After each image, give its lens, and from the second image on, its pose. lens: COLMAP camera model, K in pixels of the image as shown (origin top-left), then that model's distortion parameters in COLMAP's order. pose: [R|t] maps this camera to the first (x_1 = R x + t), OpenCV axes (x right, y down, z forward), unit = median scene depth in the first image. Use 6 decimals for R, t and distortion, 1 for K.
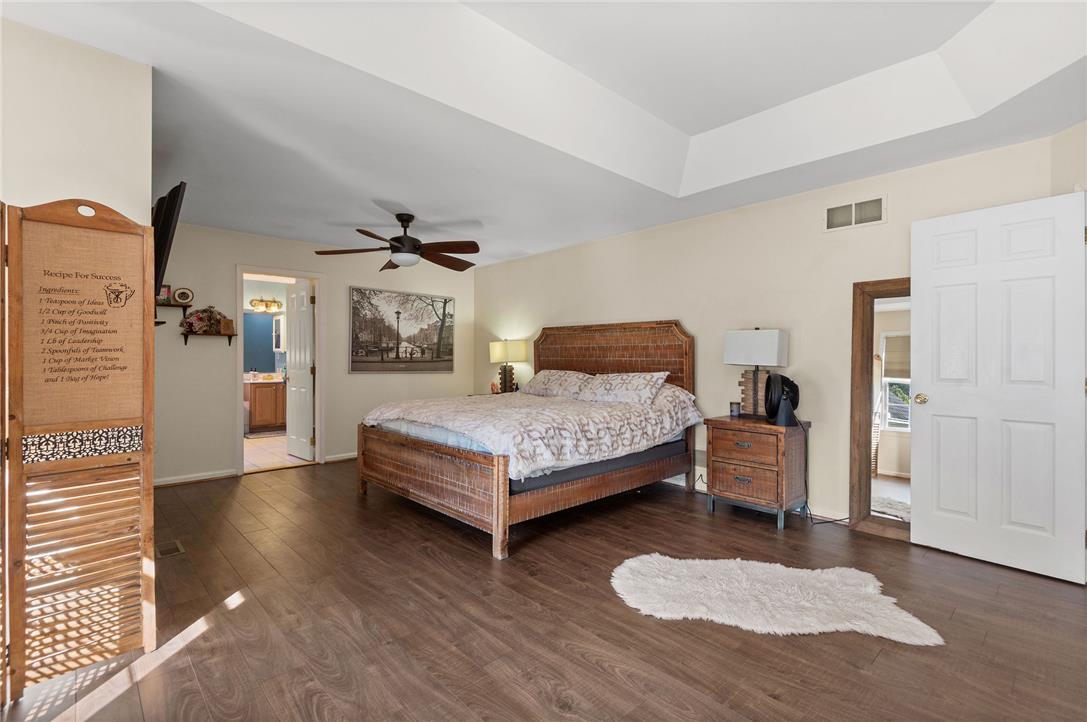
lens RADIAL K [[510.4, 0, 547.3], [0, 510.4, 364.0], [0, 0, 1]] dist [0.019932, -0.009310]
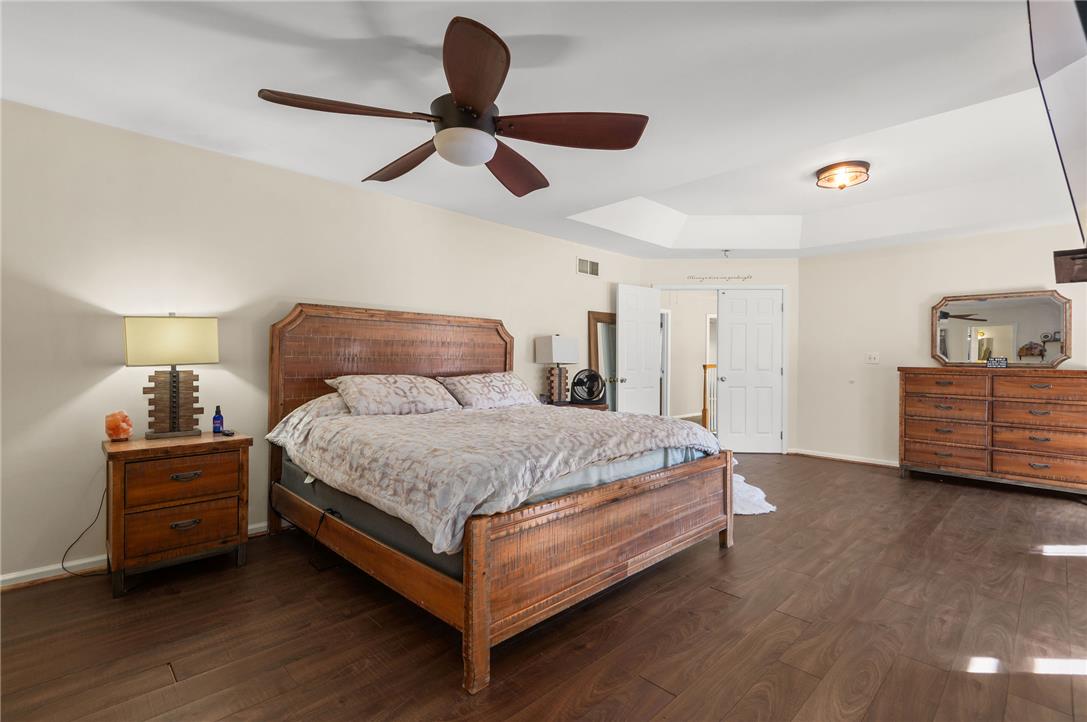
lens RADIAL K [[510.4, 0, 547.9], [0, 510.4, 357.0], [0, 0, 1]] dist [0.019932, -0.009310]
pose [[-0.046009, 0.002792, 0.998937, -1.397597], [0.004937, 0.999985, -0.002567, -0.018622], [-0.998929, 0.004813, -0.046022, 1.734949]]
